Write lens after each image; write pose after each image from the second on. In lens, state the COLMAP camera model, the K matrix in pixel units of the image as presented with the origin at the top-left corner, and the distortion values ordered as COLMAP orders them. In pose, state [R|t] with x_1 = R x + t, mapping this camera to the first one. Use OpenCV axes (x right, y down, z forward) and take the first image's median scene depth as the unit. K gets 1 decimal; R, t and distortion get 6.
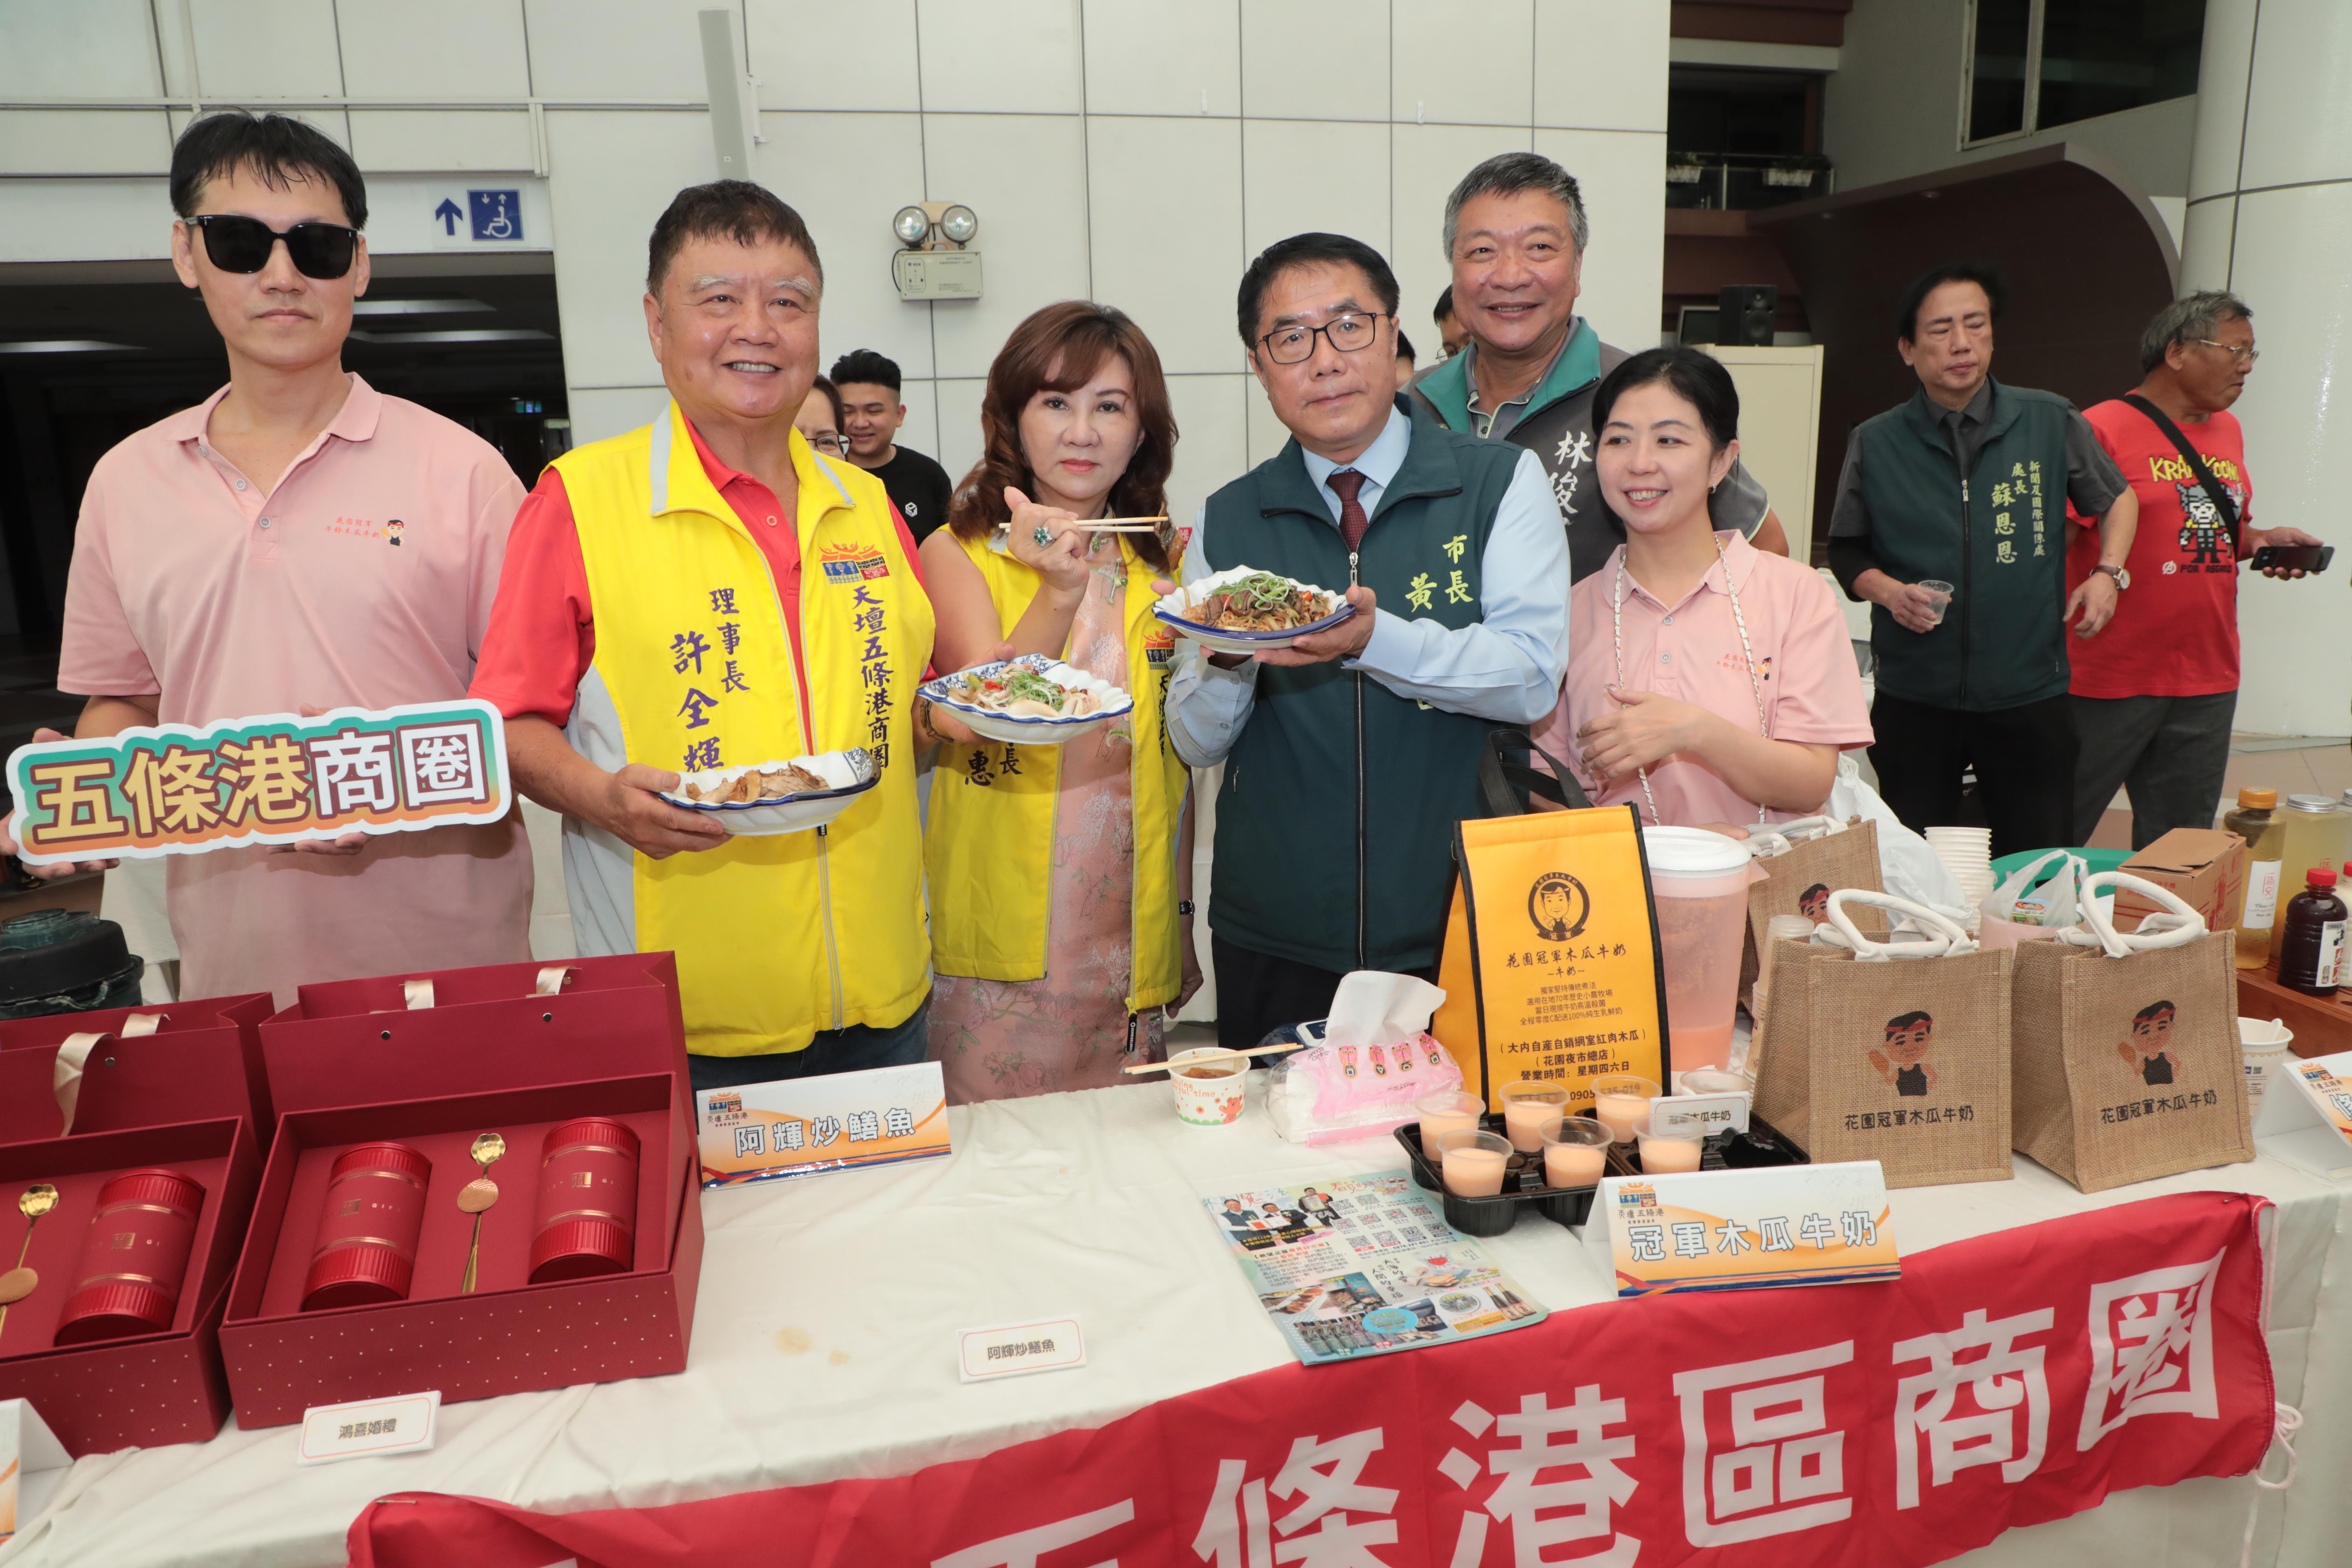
lens RADIAL K [[1613.9, 0, 1176.0], [0, 1613.9, 784.0], [0, 0, 1]] dist [-0.069708, 0.038358]
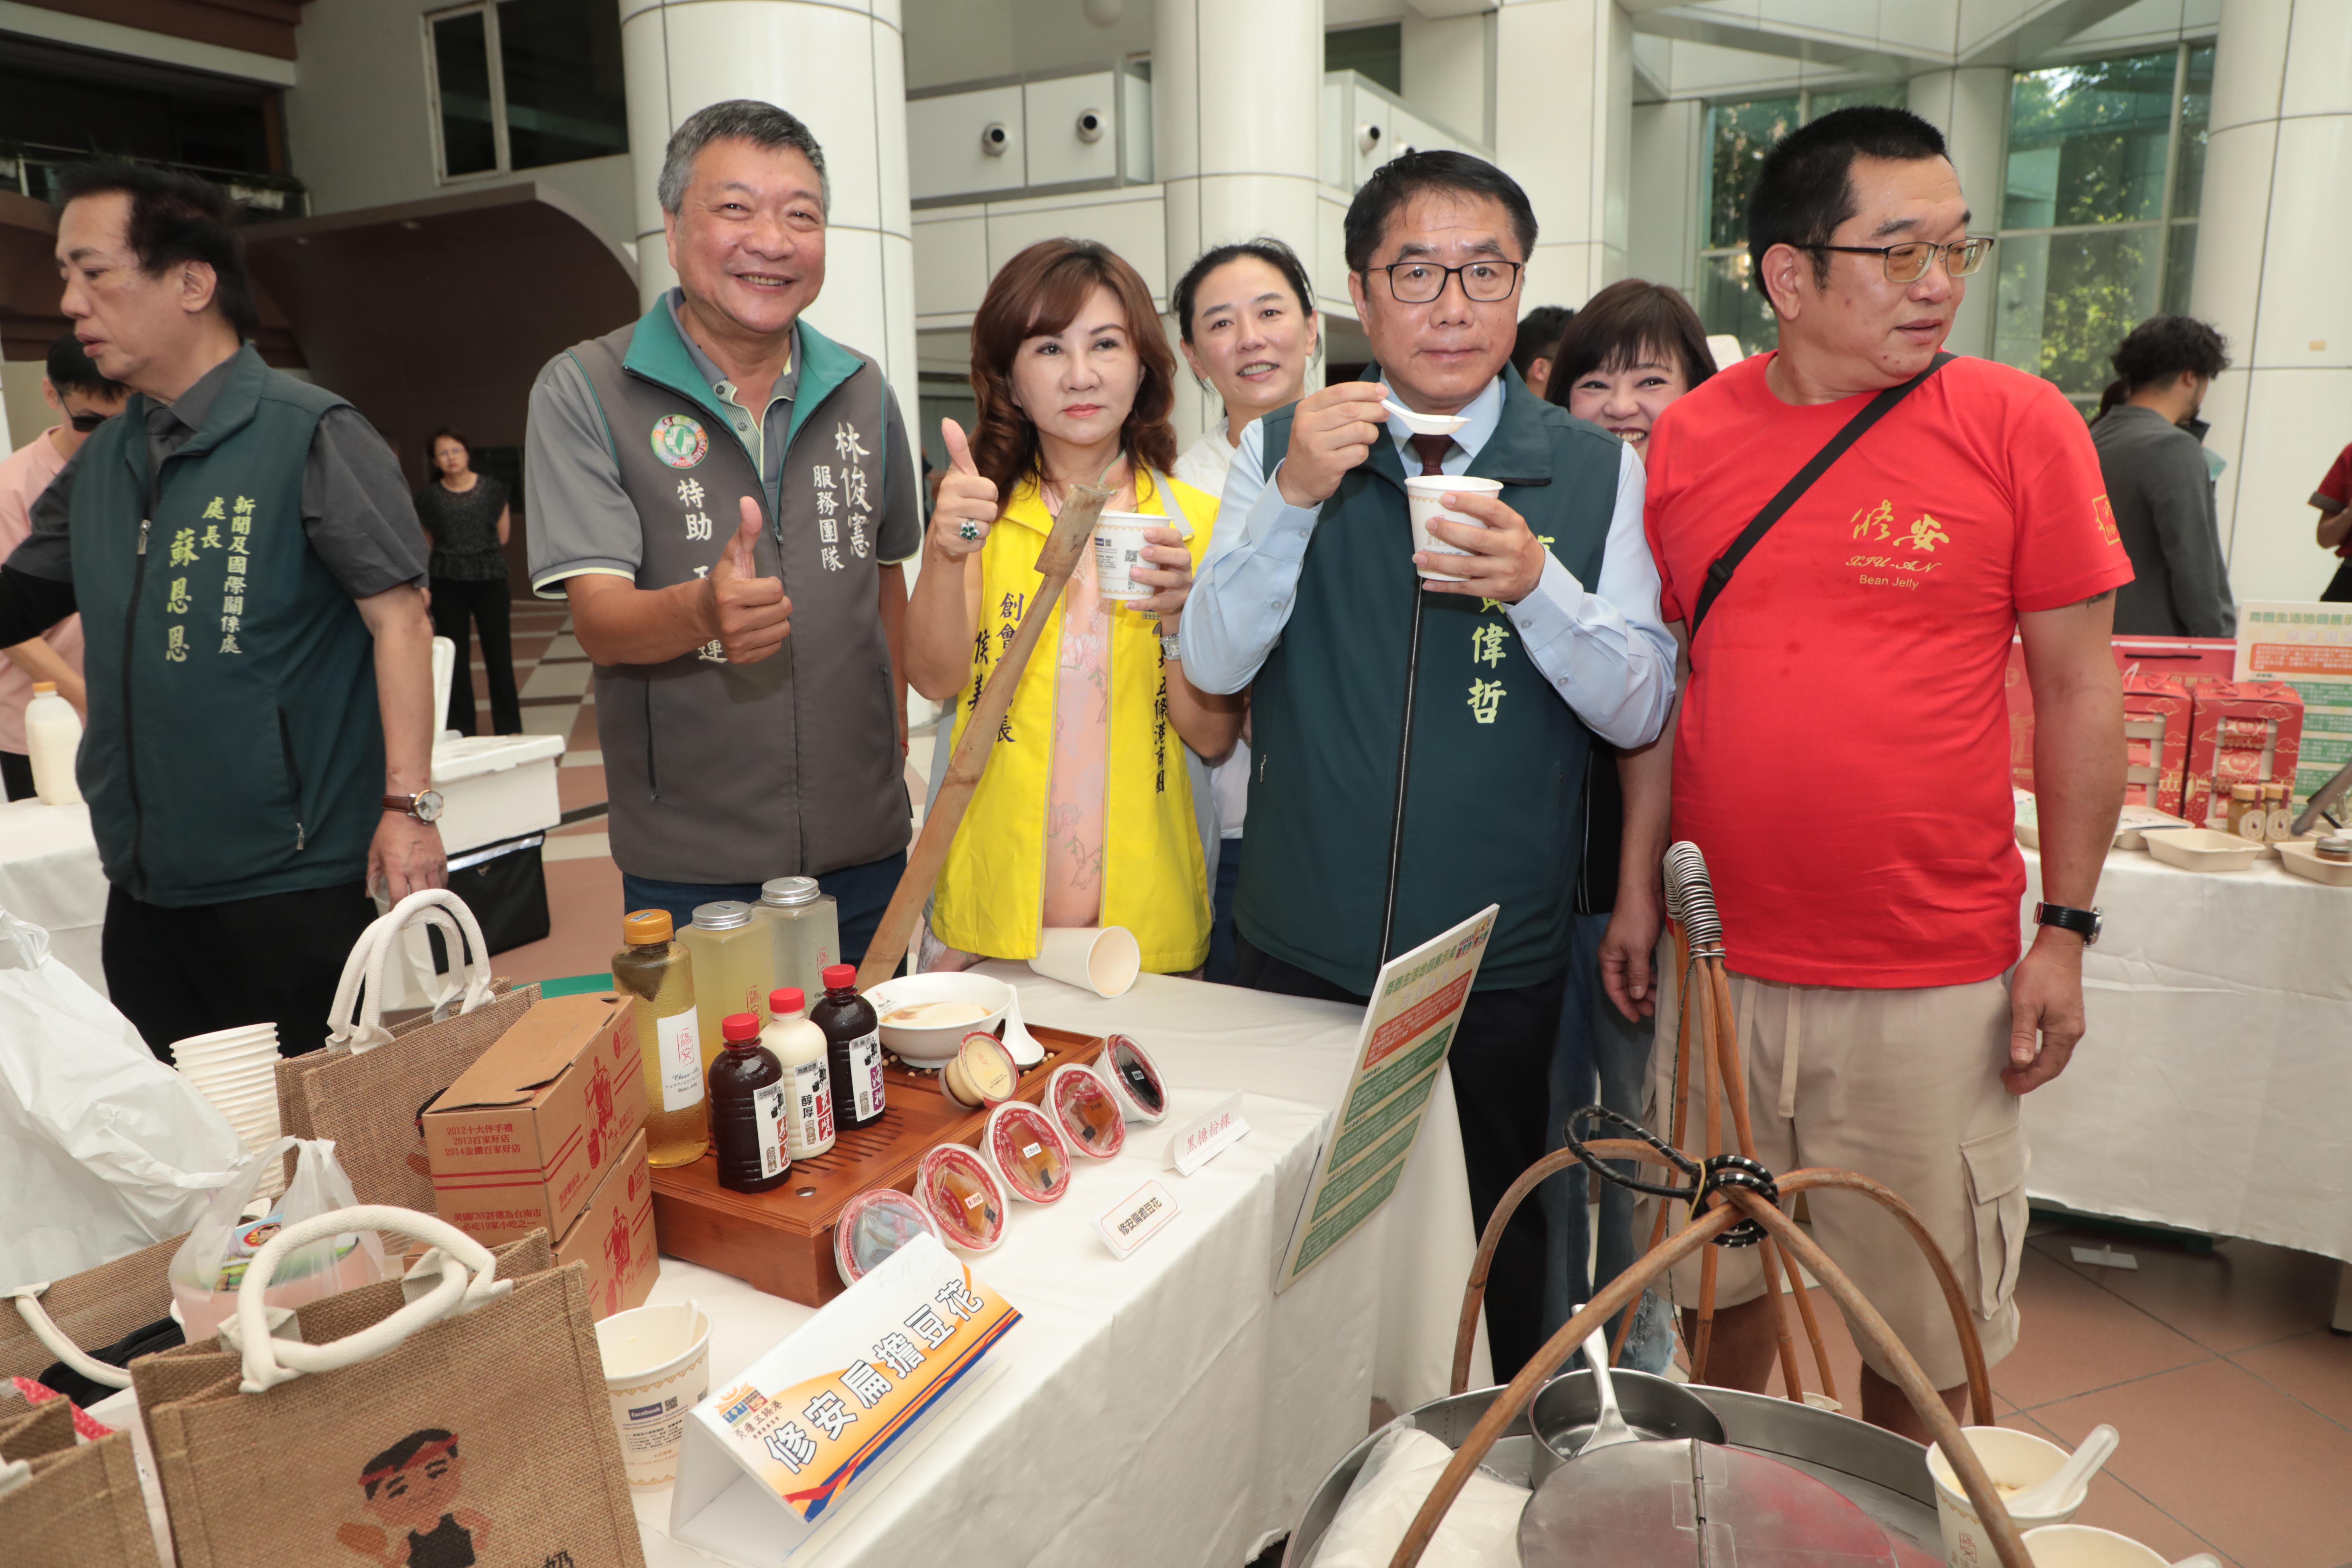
lens RADIAL K [[1550.5, 0, 1176.0], [0, 1550.5, 784.0], [0, 0, 1]] dist [-0.081929, 0.035738]
pose [[0.670073, -0.135706, 0.729785, 0.078774], [0.150738, 0.987538, 0.045232, -0.013971], [-0.726829, 0.079697, 0.682179, 0.072894]]
